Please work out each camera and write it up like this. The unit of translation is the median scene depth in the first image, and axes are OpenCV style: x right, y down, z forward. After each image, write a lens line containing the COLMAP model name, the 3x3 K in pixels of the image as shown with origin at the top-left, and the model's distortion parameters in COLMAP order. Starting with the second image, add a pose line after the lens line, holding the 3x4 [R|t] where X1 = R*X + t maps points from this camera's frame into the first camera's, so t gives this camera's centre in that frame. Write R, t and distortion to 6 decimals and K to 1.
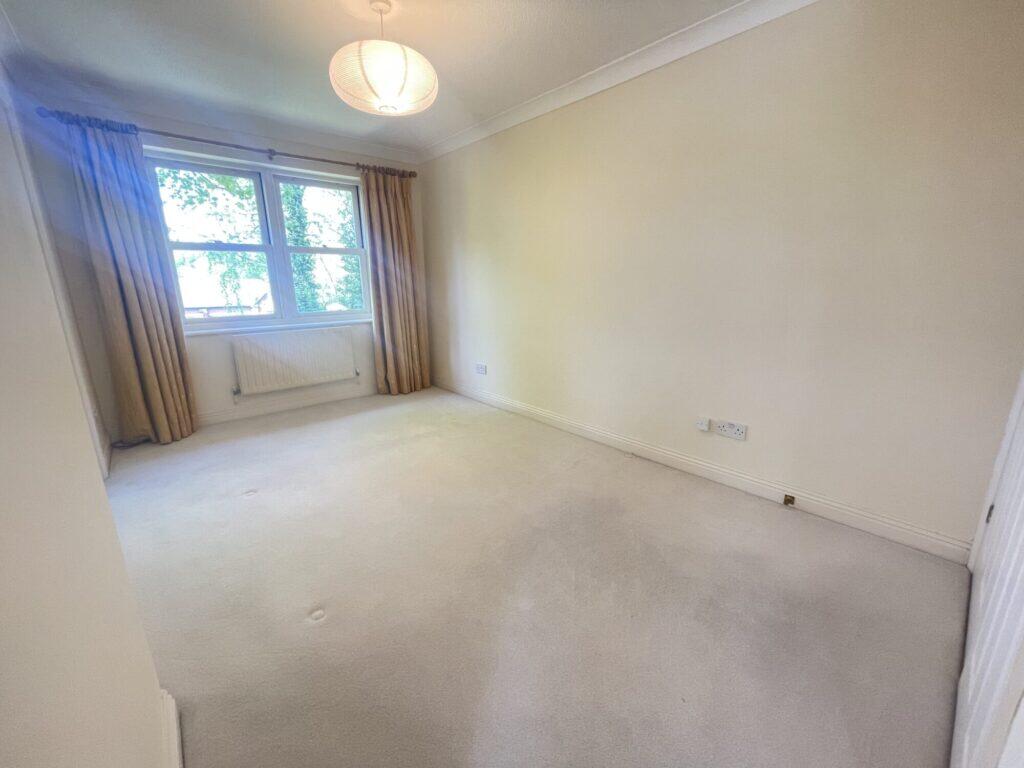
lens RADIAL K [[415.3, 0, 513.7], [0, 415.3, 385.3], [0, 0, 1]] dist [-0.004657, -0.000048]
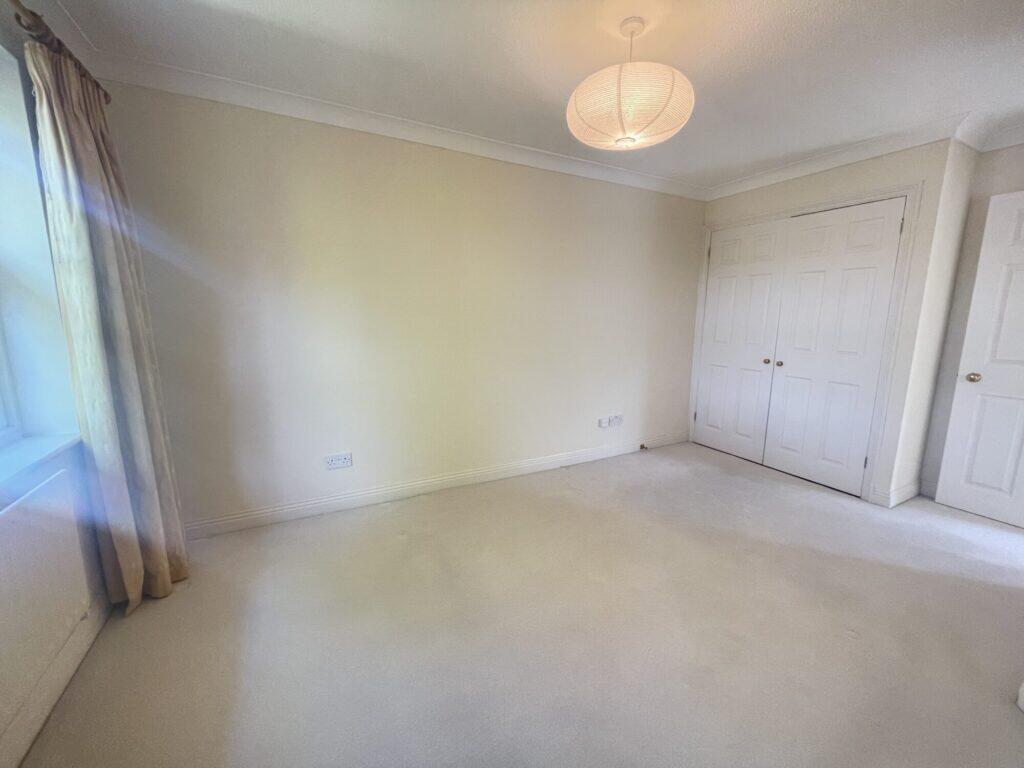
lens RADIAL K [[415.3, 0, 511.6], [0, 415.3, 384.0], [0, 0, 1]] dist [-0.004657, -0.000048]
pose [[0.245520, -0.160124, 0.956075, -0.654127], [0.232302, 0.967245, 0.102340, -0.171285], [-0.941146, 0.196972, 0.274675, 0.554883]]
